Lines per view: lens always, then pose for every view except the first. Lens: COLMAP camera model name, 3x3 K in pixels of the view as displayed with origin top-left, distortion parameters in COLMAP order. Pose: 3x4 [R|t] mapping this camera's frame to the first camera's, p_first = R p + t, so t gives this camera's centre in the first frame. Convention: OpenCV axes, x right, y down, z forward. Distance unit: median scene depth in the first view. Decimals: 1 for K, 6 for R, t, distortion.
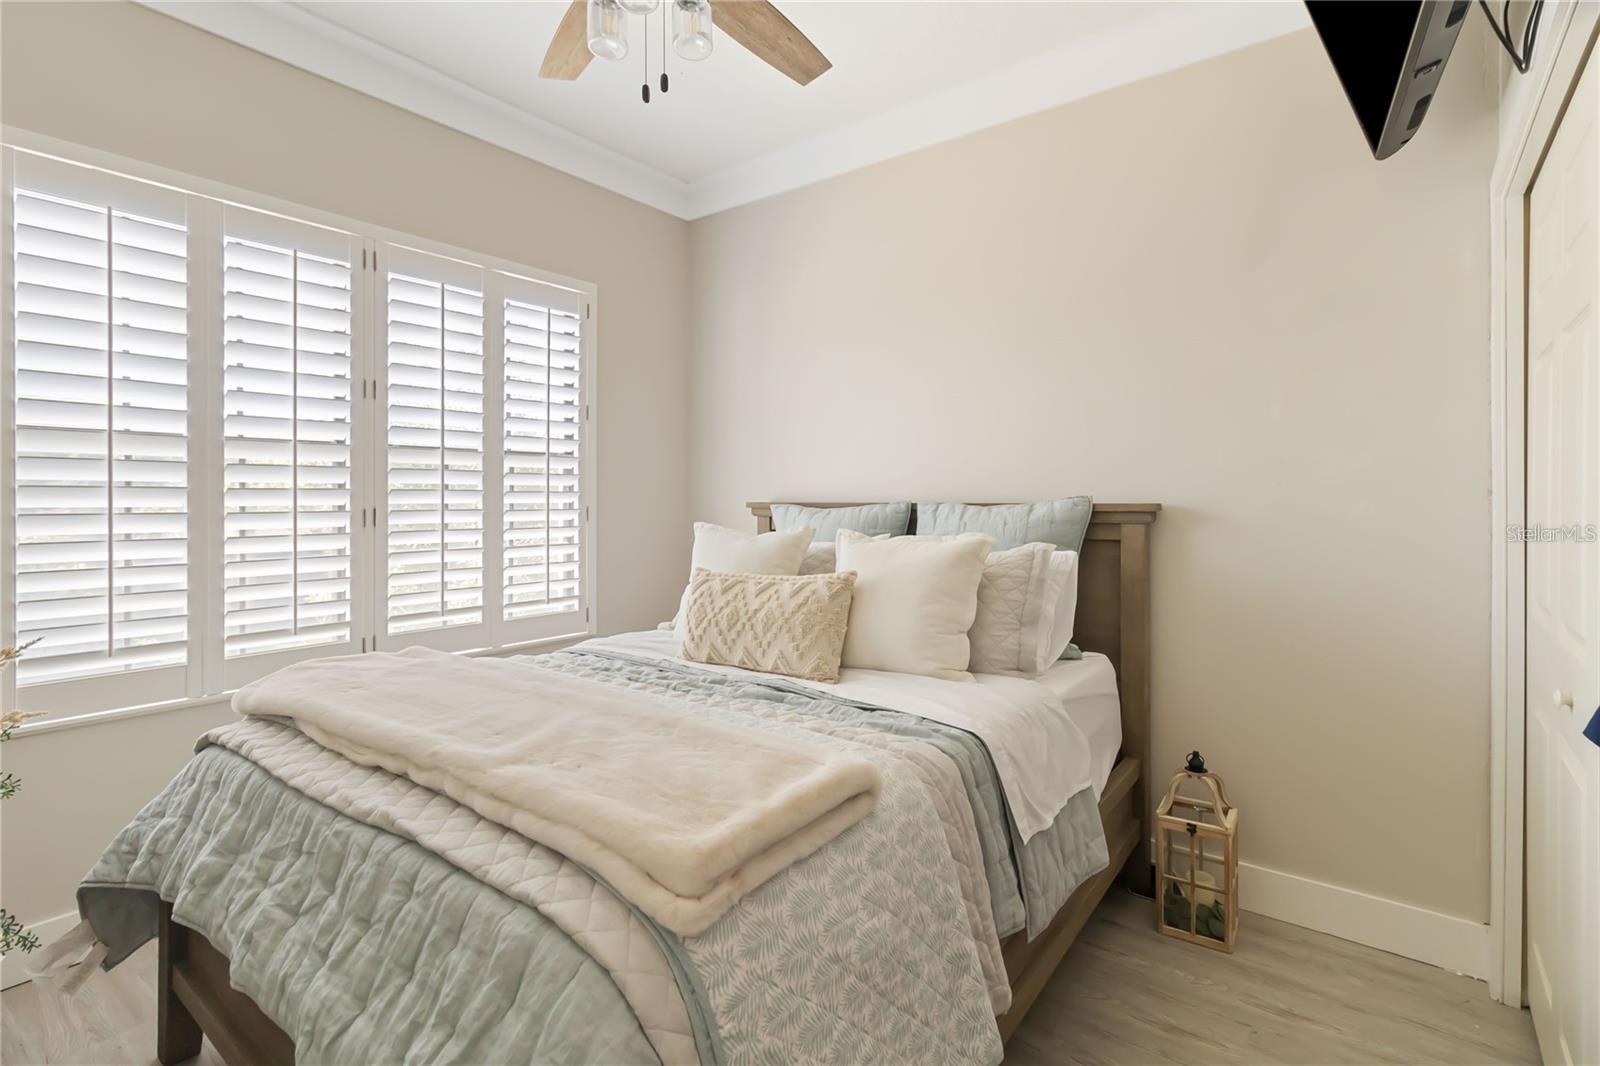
lens RADIAL K [[765.3, 0, 803.7], [0, 765.3, 504.8], [0, 0, 1]] dist [0.016347, -0.000058]
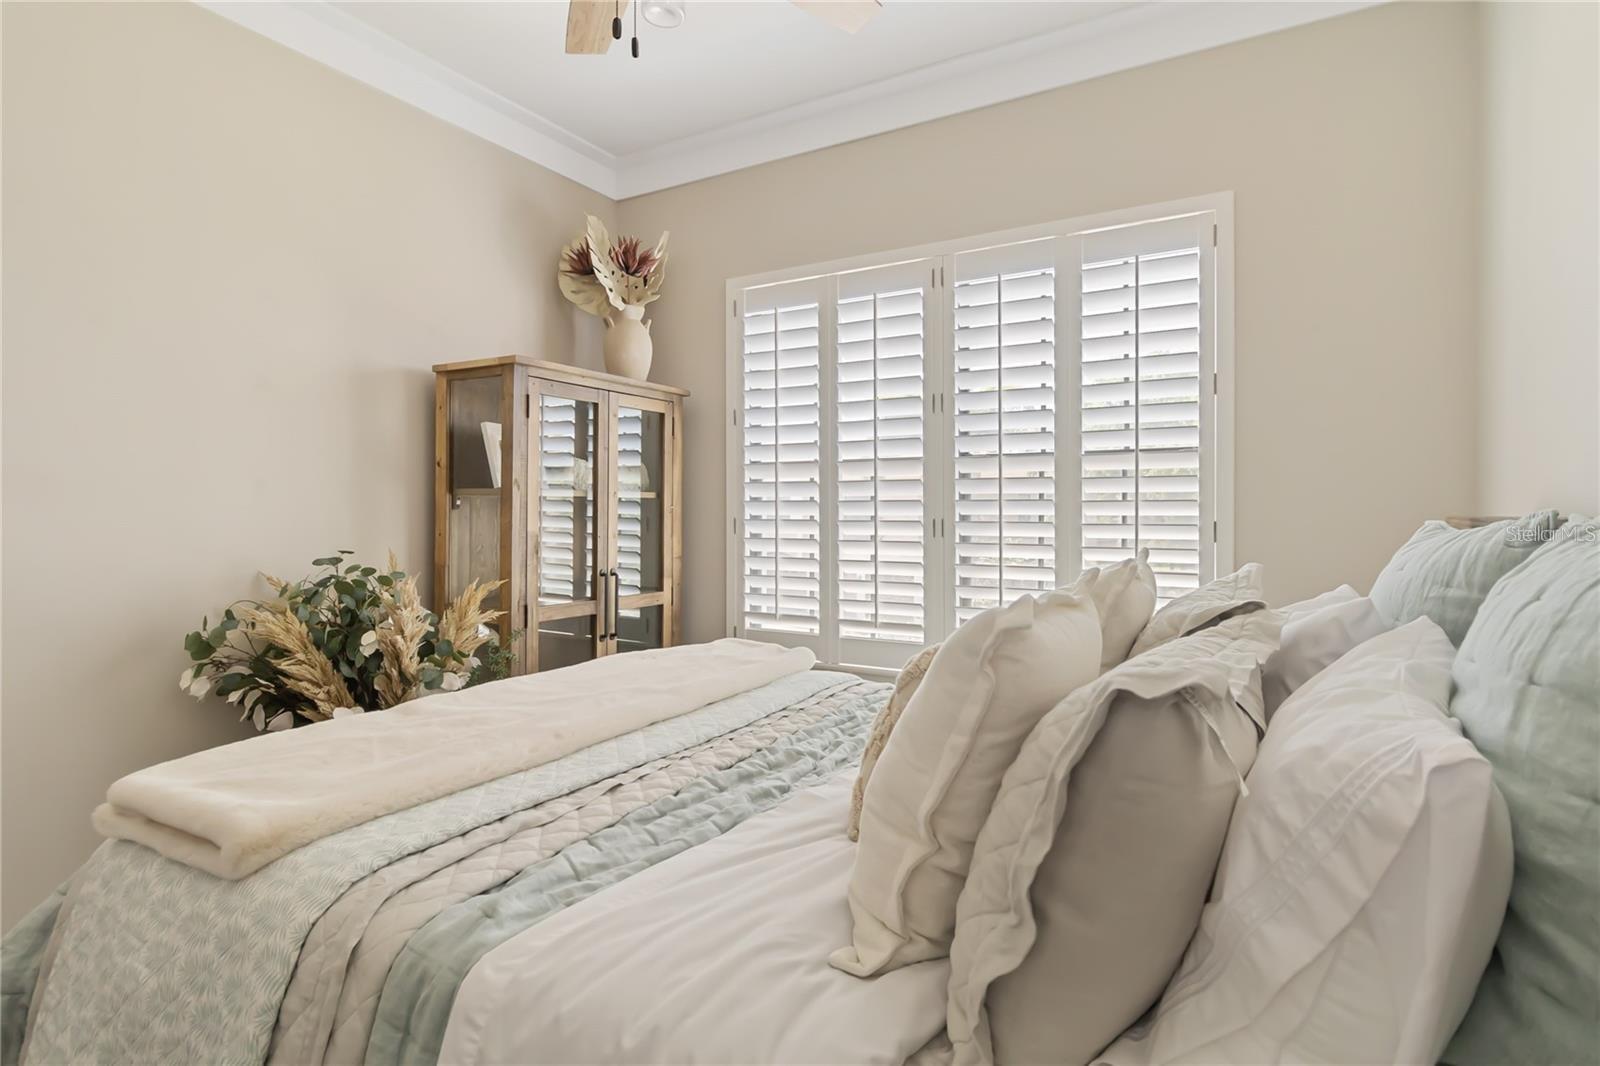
lens RADIAL K [[839.6, 0, 796.6], [0, 839.6, 506.5], [0, 0, 1]] dist [-0.001324, -0.000057]
pose [[0.118659, -0.002370, -0.992932, 0.562900], [-0.007094, 0.999970, -0.003235, -0.007207], [0.992910, 0.007428, 0.118638, 0.725627]]
